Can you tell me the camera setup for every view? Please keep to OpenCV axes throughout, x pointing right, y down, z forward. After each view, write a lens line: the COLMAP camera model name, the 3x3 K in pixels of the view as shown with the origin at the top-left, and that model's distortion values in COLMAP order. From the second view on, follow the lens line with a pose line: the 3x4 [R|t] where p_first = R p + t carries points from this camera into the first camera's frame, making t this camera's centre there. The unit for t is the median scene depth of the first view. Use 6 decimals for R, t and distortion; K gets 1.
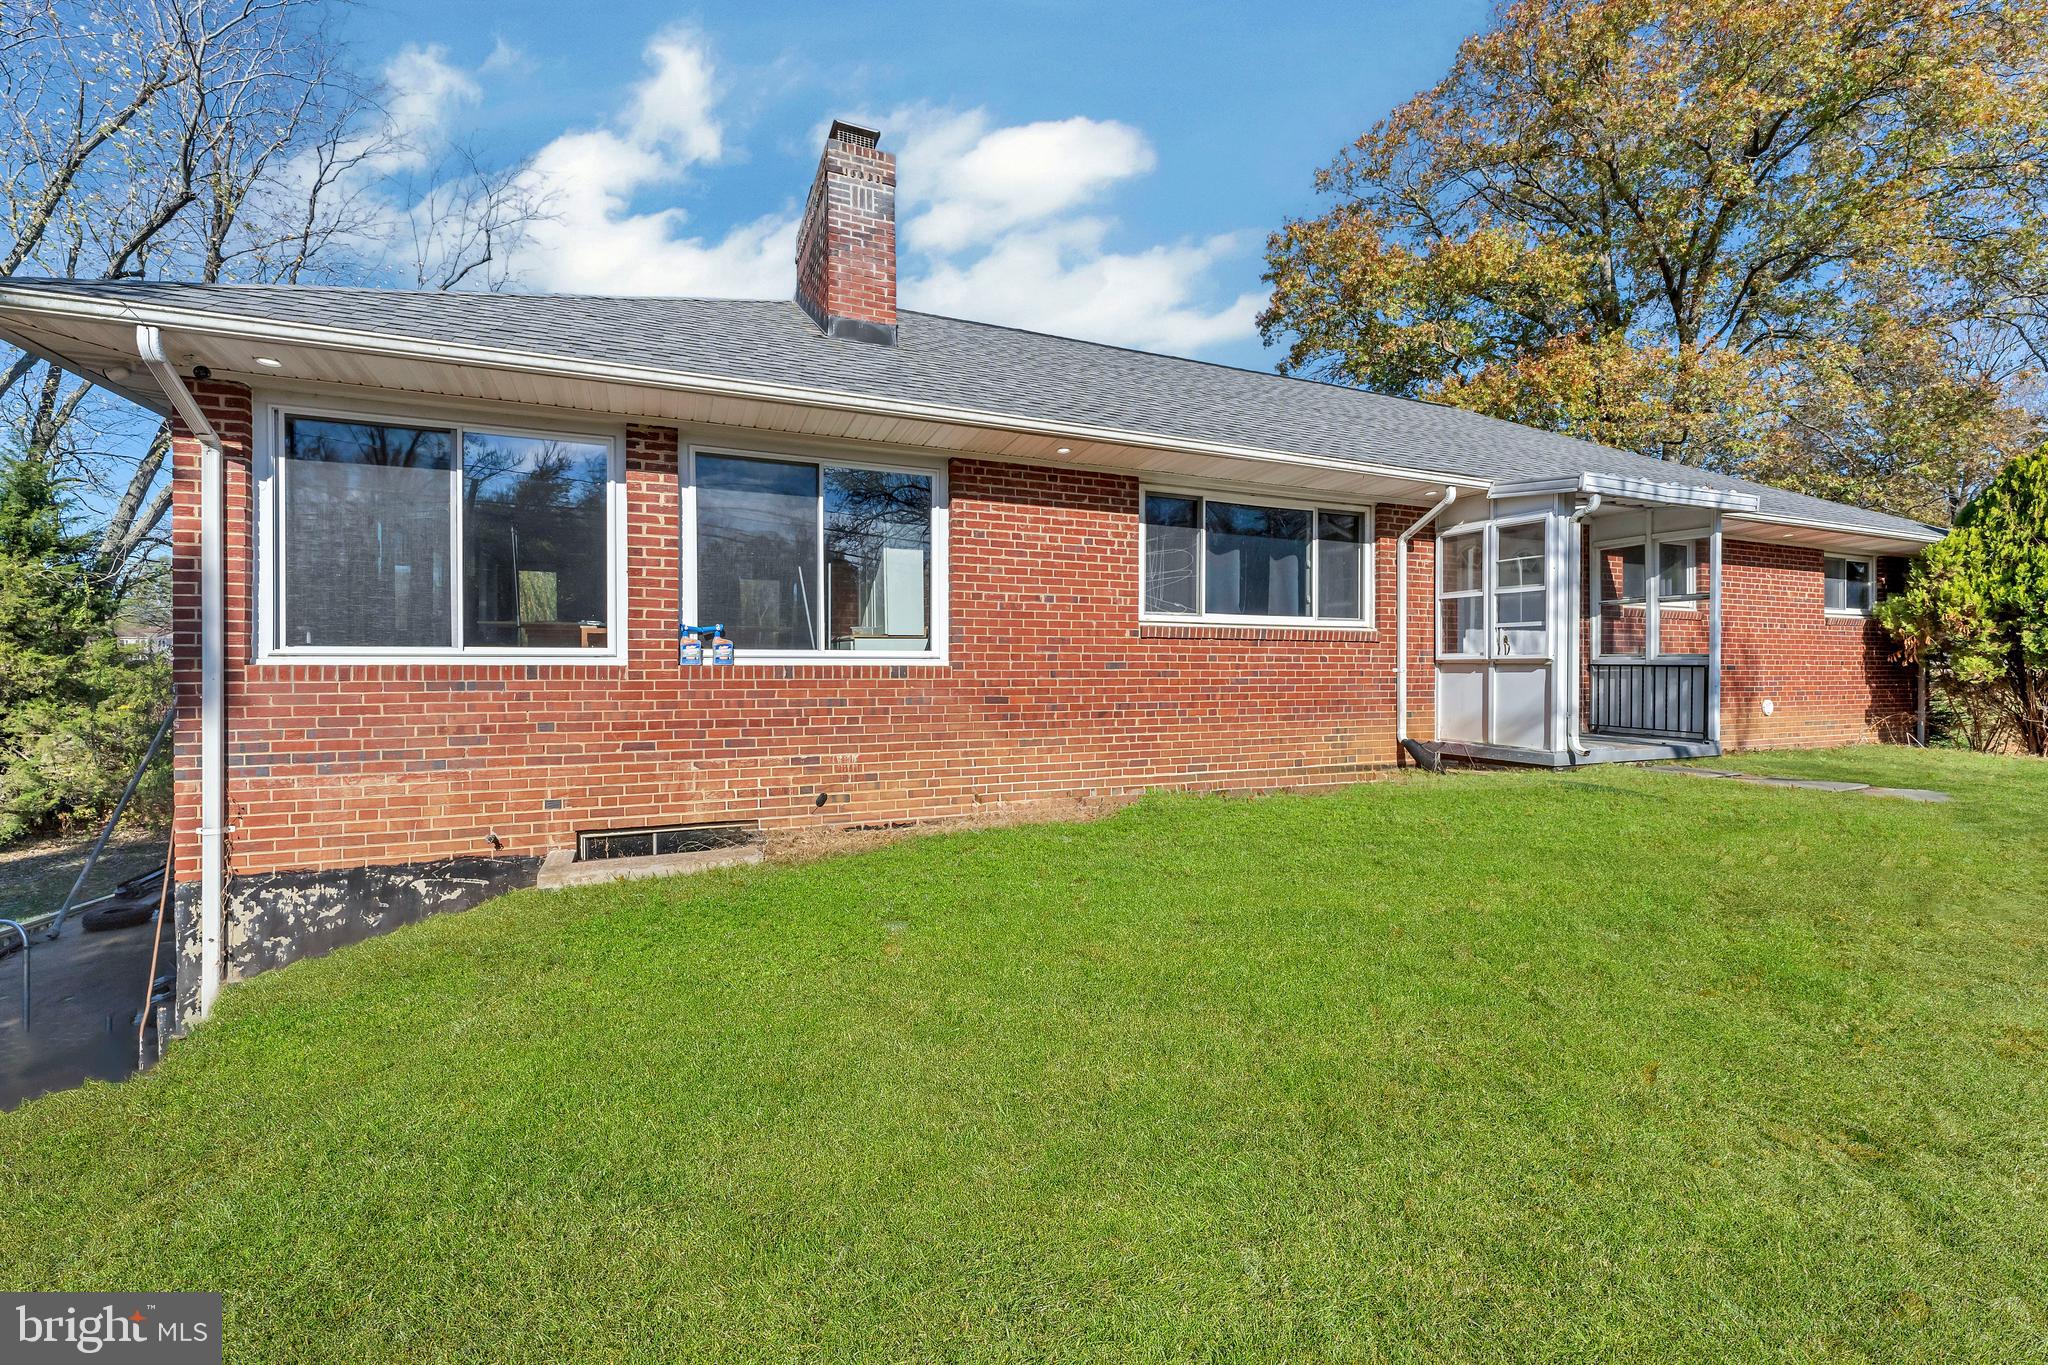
lens RADIAL K [[833.7, 0, 1019.1], [0, 833.7, 673.6], [0, 0, 1]] dist [-0.000058, -0.000314]
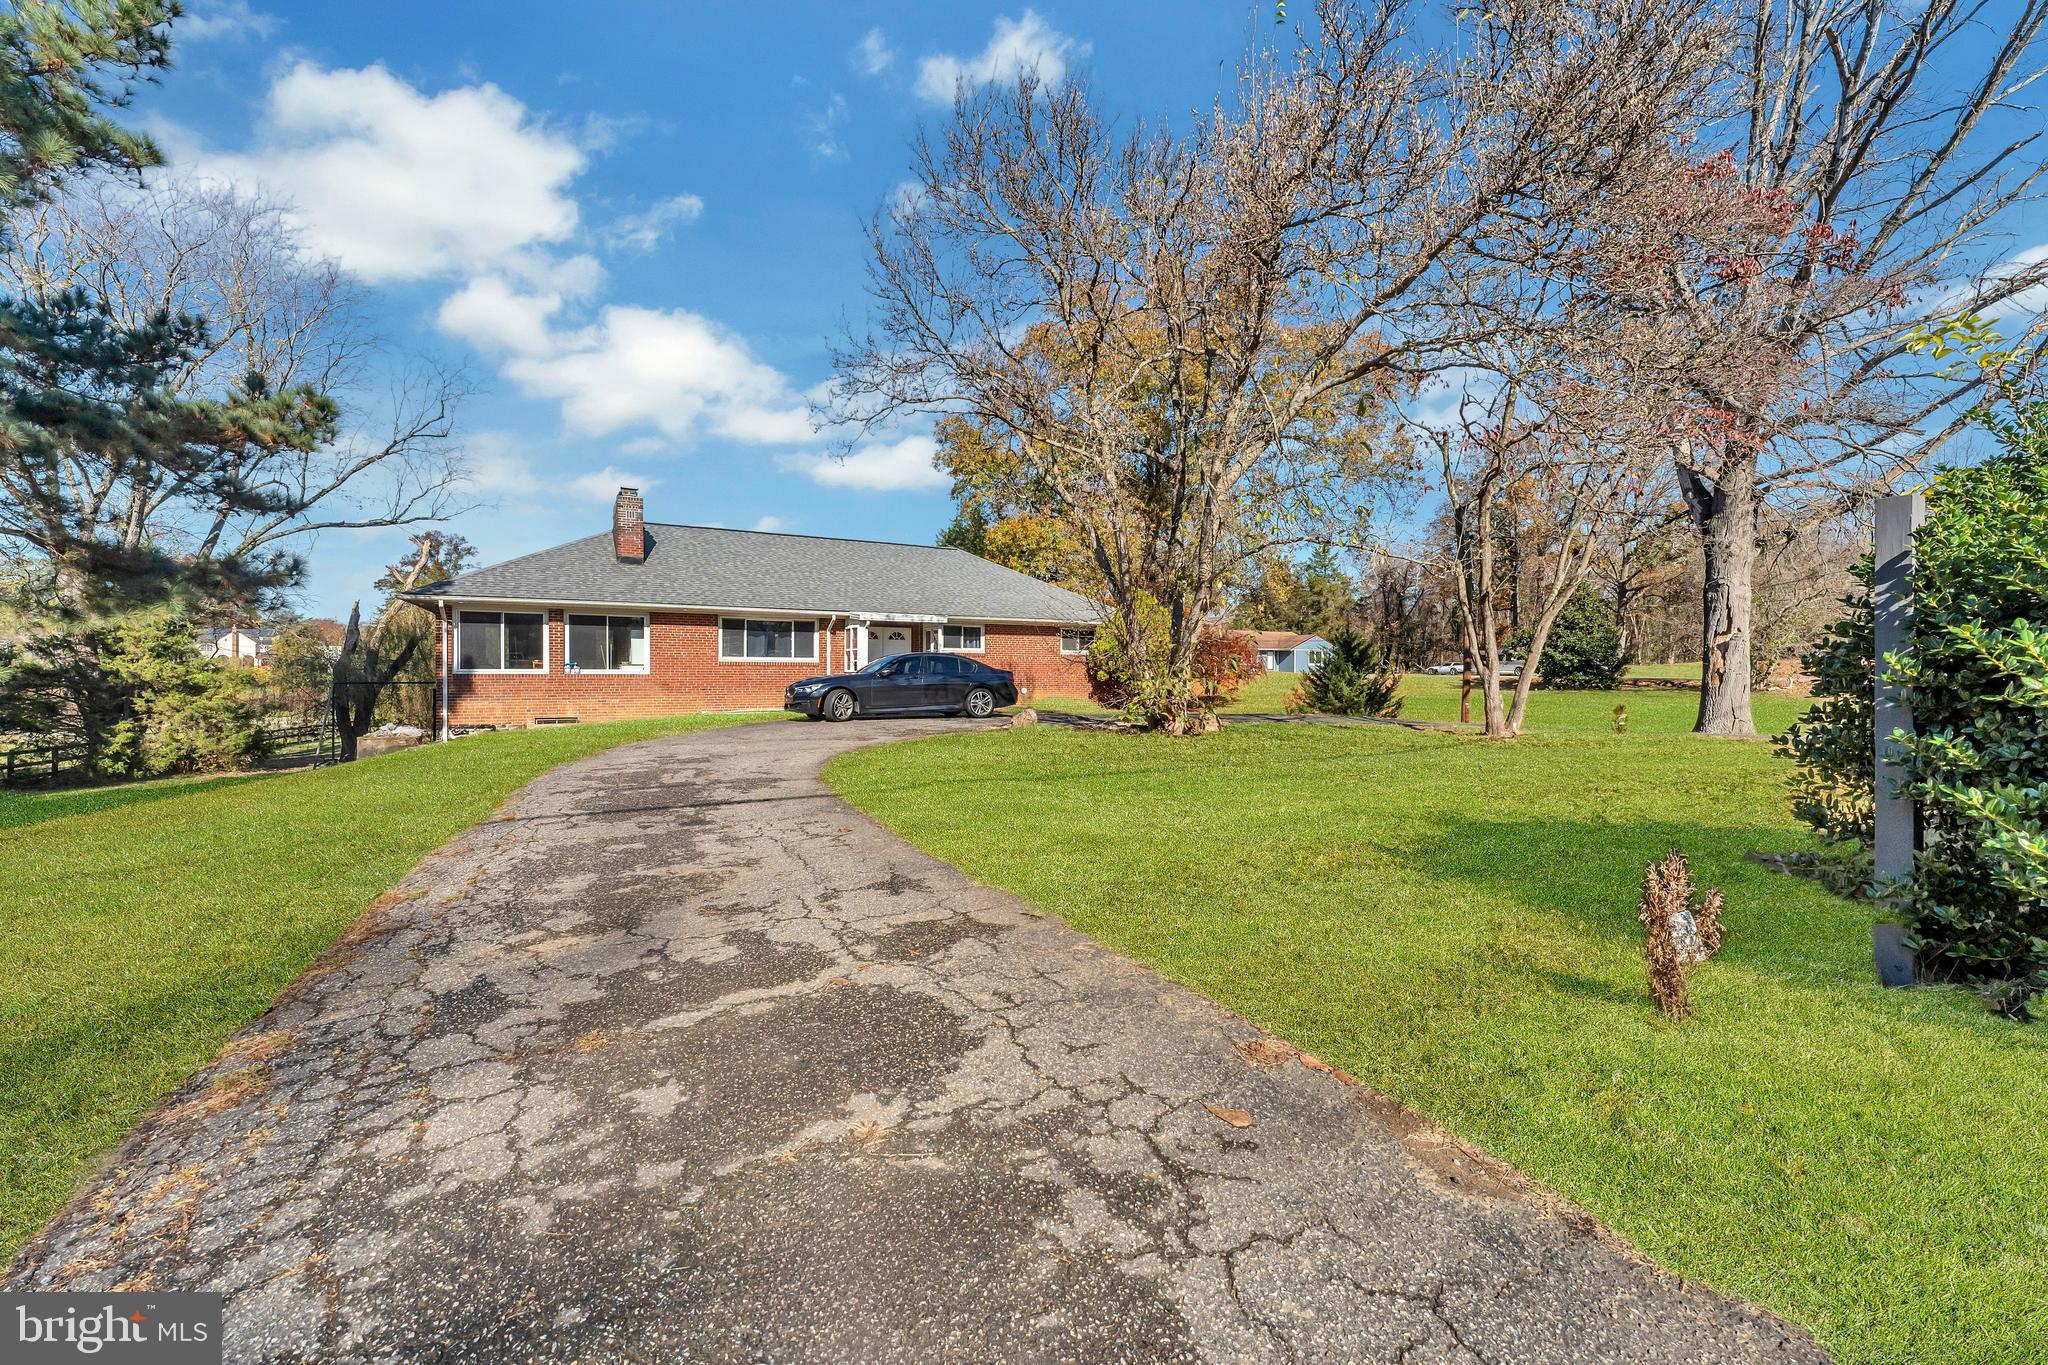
lens RADIAL K [[833.7, 0, 1026.2], [0, 833.7, 680.4], [0, 0, 1]] dist [-0.000058, -0.000314]
pose [[0.995875, 0.002114, 0.090716, 1.018474], [-0.002184, 0.999997, 0.000675, 0.009185], [-0.090714, -0.000870, 0.995877, -2.247668]]
